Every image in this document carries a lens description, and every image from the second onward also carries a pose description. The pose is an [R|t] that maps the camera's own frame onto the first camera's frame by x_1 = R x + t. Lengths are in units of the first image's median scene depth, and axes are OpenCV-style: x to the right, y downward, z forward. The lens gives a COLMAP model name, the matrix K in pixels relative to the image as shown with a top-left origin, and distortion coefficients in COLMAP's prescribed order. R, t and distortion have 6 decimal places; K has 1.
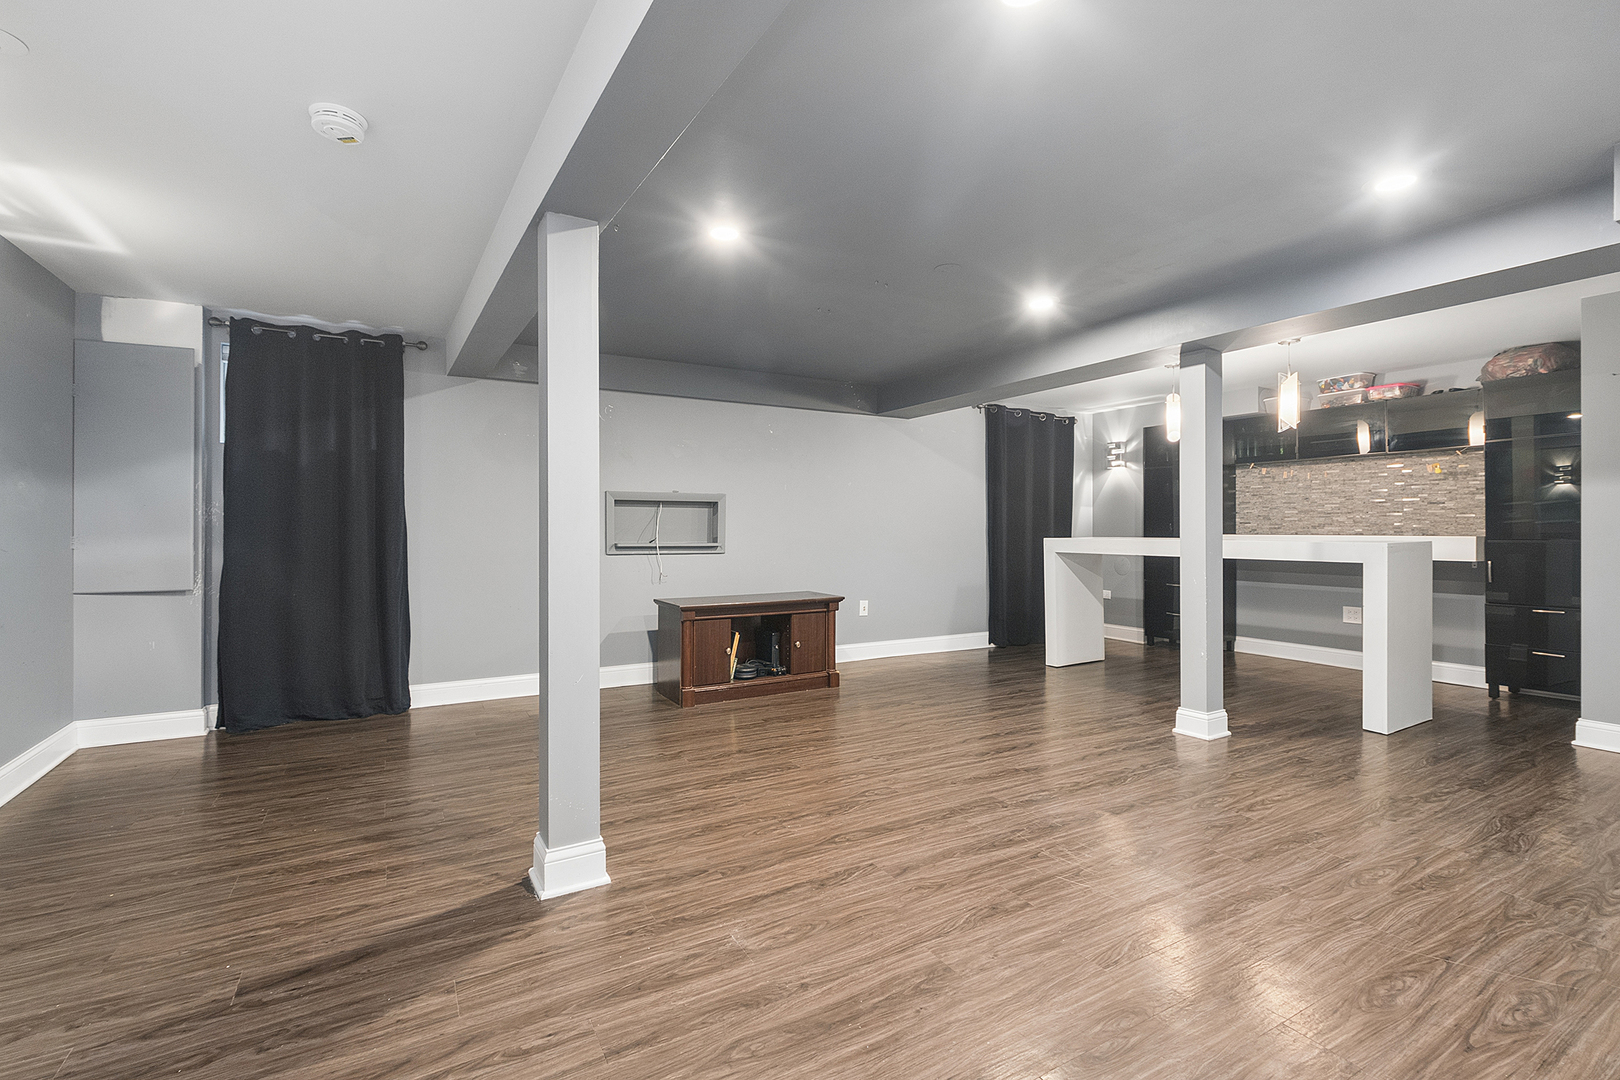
lens RADIAL K [[729.0, 0, 793.2], [0, 729.0, 531.1], [0, 0, 1]] dist [0.000940, 0.002192]
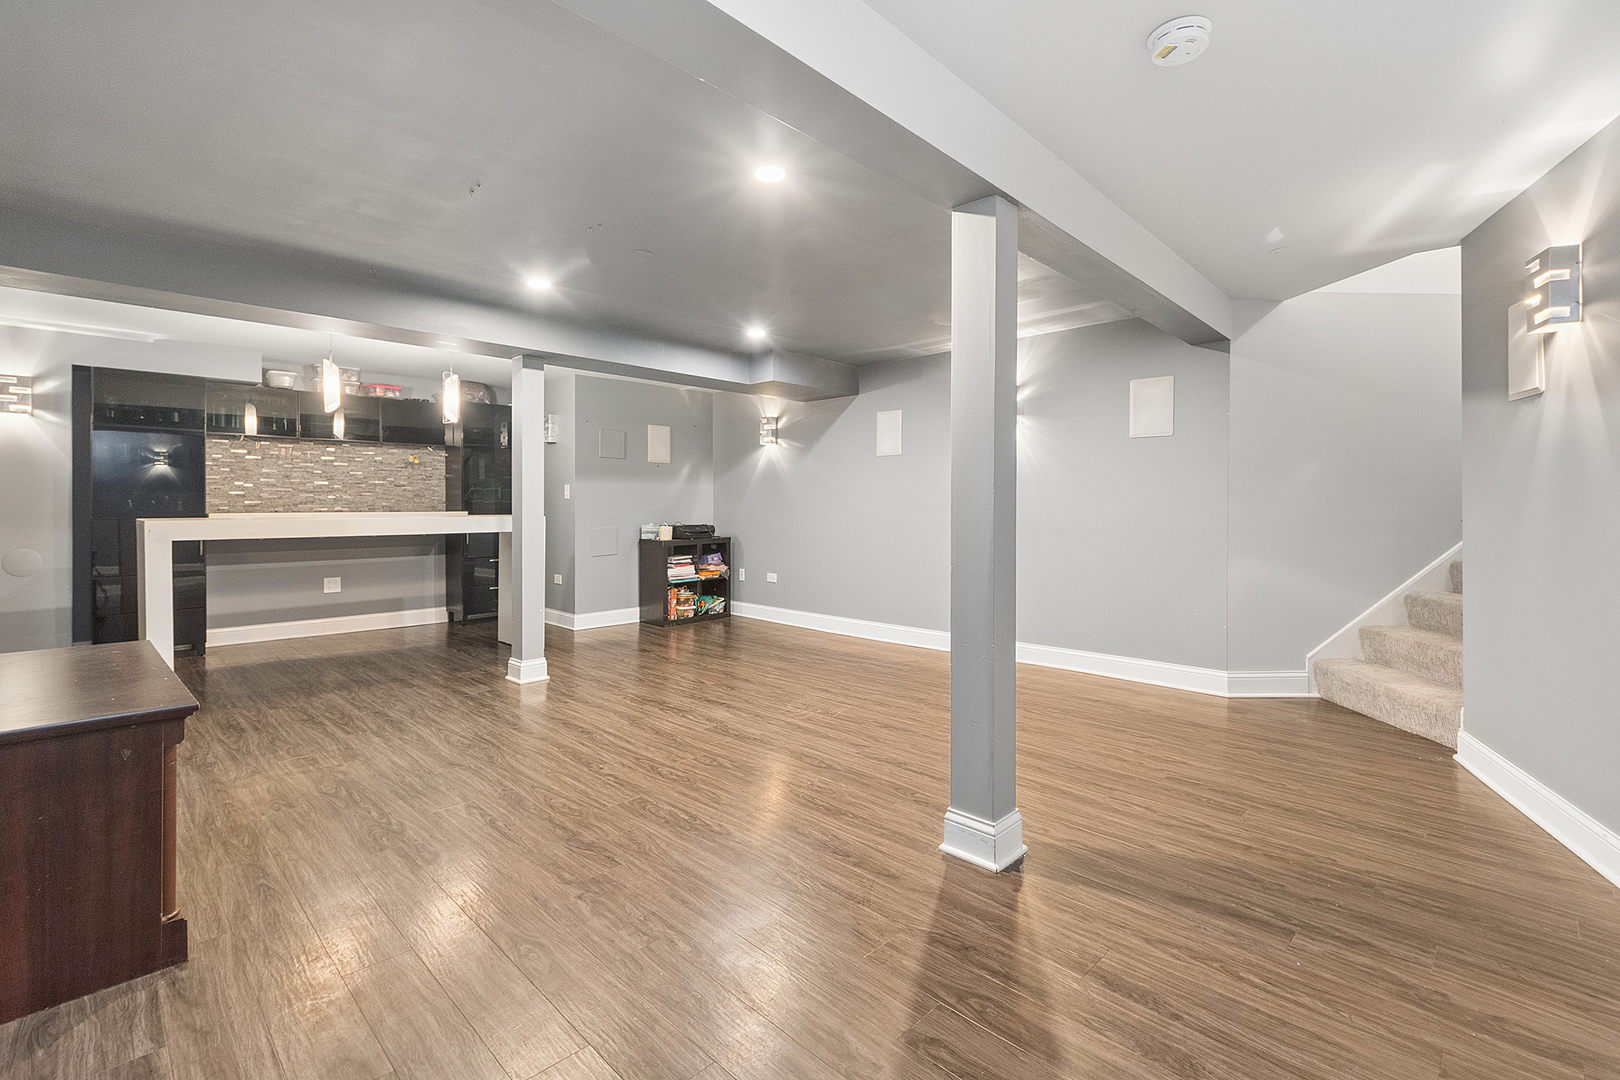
lens RADIAL K [[729.0, 0, 819.4], [0, 729.0, 506.0], [0, 0, 1]] dist [0.000940, 0.002192]
pose [[-0.290852, -0.001471, 0.956767, -0.894879], [0.004285, 0.999987, 0.002840, -0.006689], [-0.956759, 0.004926, -0.290841, 1.114989]]
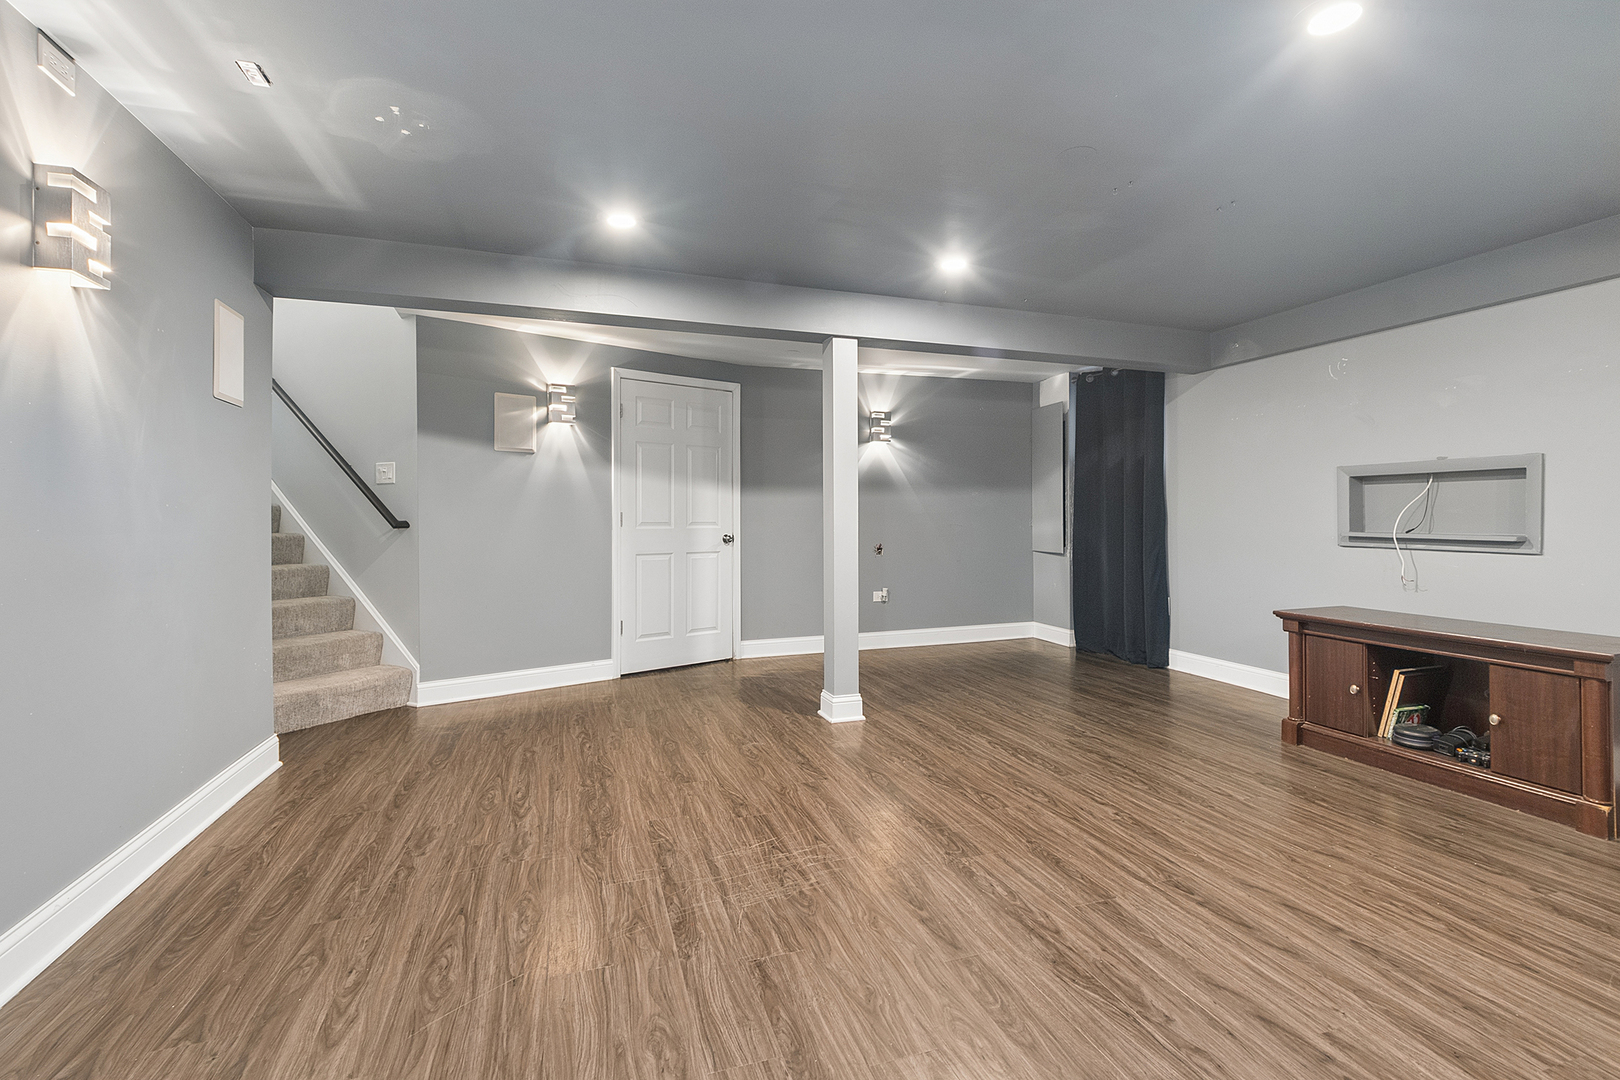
lens RADIAL K [[729.0, 0, 798.9], [0, 729.0, 528.7], [0, 0, 1]] dist [0.000940, 0.002192]
pose [[-0.203414, 0.015183, -0.978975, 1.027291], [-0.002891, 0.999866, 0.016108, 0.002931], [0.979089, 0.006107, -0.203343, 0.921168]]
